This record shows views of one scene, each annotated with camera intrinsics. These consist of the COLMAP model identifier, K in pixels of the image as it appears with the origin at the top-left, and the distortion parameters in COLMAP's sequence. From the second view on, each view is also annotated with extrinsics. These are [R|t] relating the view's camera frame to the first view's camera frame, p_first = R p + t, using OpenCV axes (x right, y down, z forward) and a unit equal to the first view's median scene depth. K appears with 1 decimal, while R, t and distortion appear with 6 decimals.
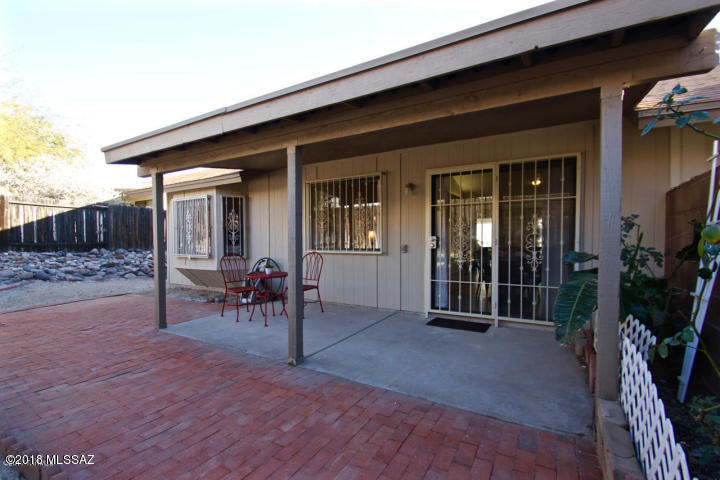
lens RADIAL K [[334.2, 0, 362.1], [0, 334.2, 241.6], [0, 0, 1]] dist [-0.004536, -0.001923]
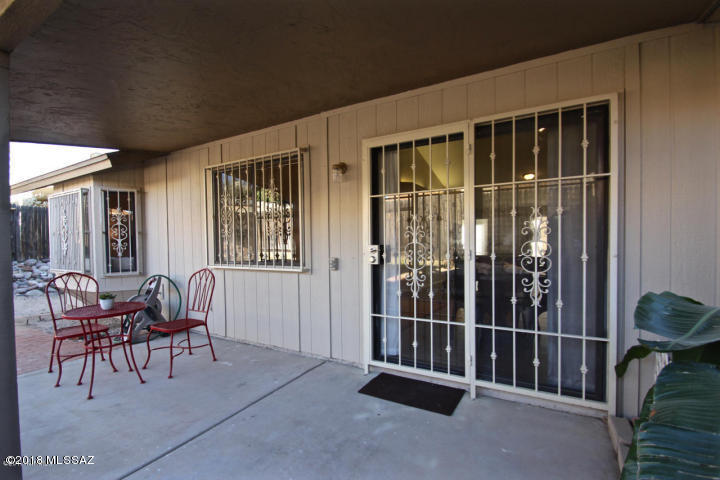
lens RADIAL K [[334.2, 0, 361.1], [0, 334.2, 241.2], [0, 0, 1]] dist [-0.004536, -0.001923]
pose [[0.999780, -0.008019, 0.019383, 0.175958], [0.008238, 0.999903, -0.011258, -0.016524], [-0.019291, 0.011416, 0.999749, 0.369816]]
